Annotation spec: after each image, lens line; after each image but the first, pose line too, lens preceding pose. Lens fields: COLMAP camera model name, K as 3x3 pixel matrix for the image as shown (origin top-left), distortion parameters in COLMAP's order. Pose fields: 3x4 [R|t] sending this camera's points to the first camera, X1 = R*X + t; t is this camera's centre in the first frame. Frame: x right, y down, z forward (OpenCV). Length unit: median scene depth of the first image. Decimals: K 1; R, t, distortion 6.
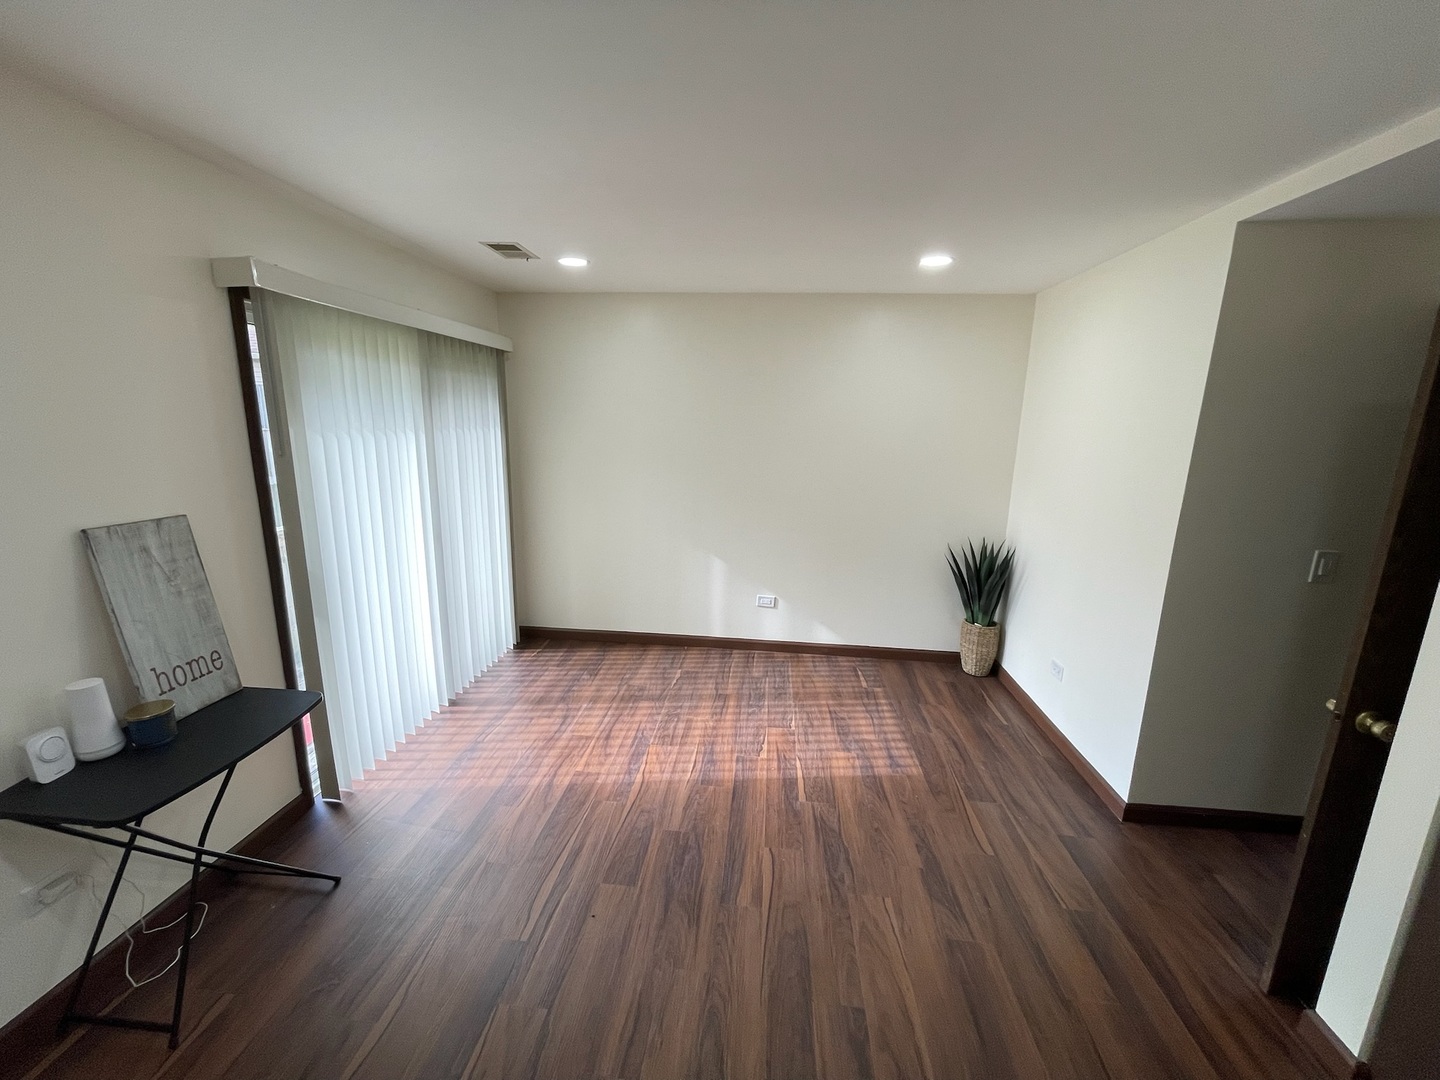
lens RADIAL K [[579.9, 0, 708.5], [0, 579.9, 541.3], [0, 0, 1]] dist [0.001361, 0.000358]
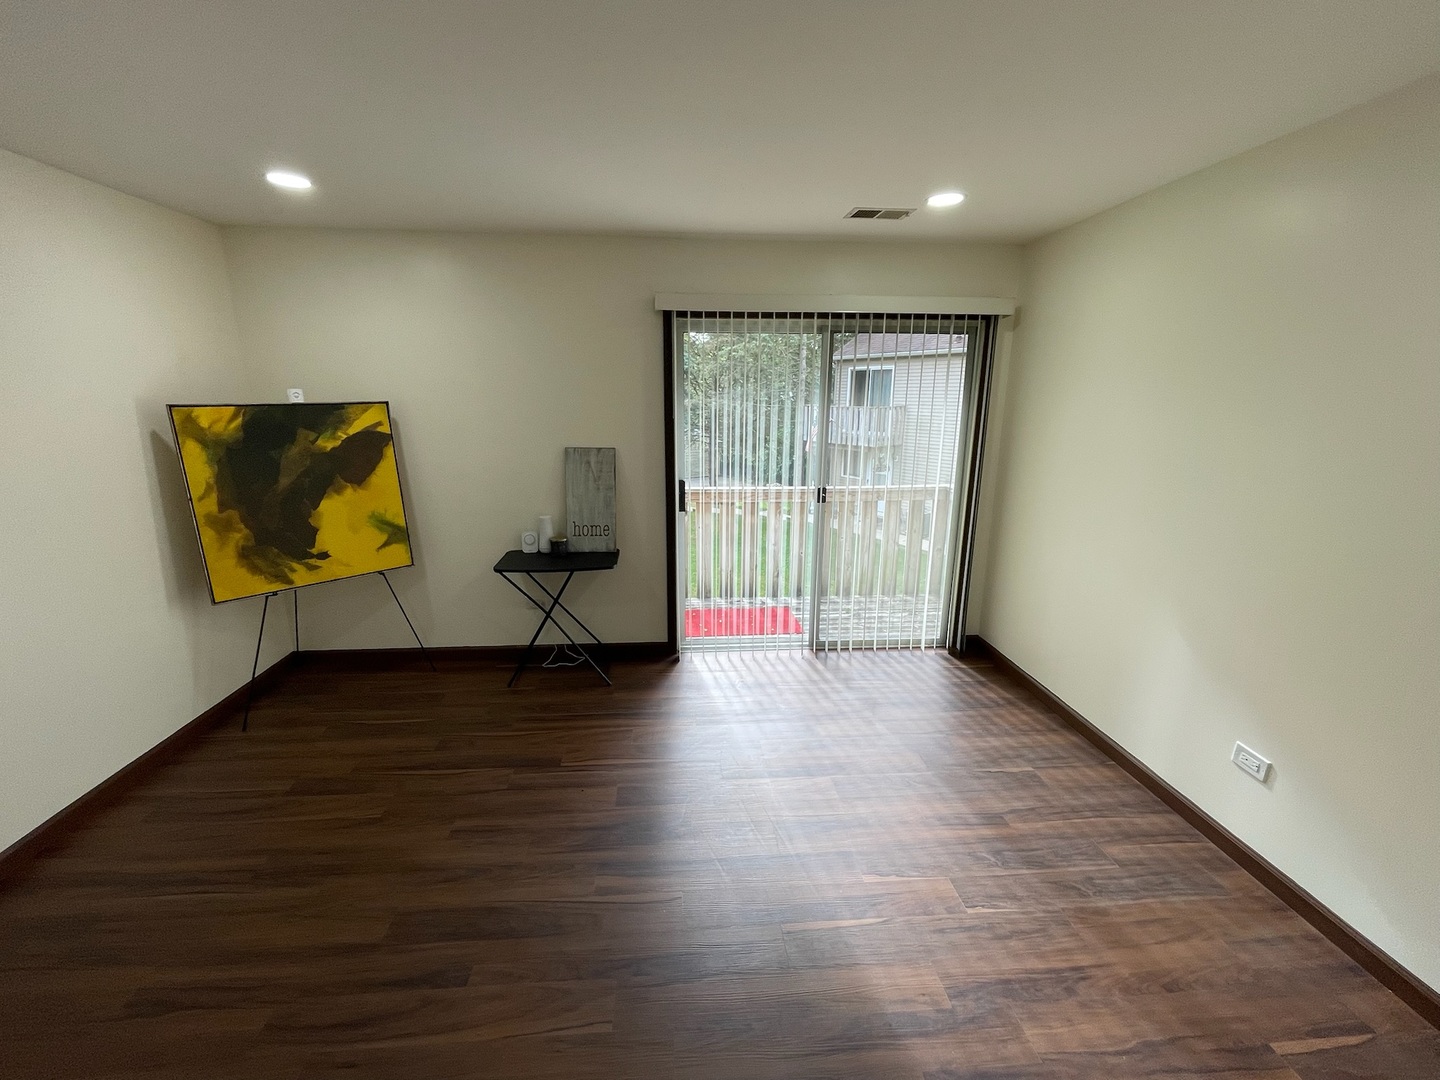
lens RADIAL K [[601.7, 0, 707.4], [0, 601.7, 546.8], [0, 0, 1]] dist [-0.002624, -0.000144]
pose [[0.180737, 0.219851, -0.958645, 0.990574], [-0.205103, 0.961692, 0.181881, -0.147153], [0.961908, 0.163749, 0.218906, 0.907174]]
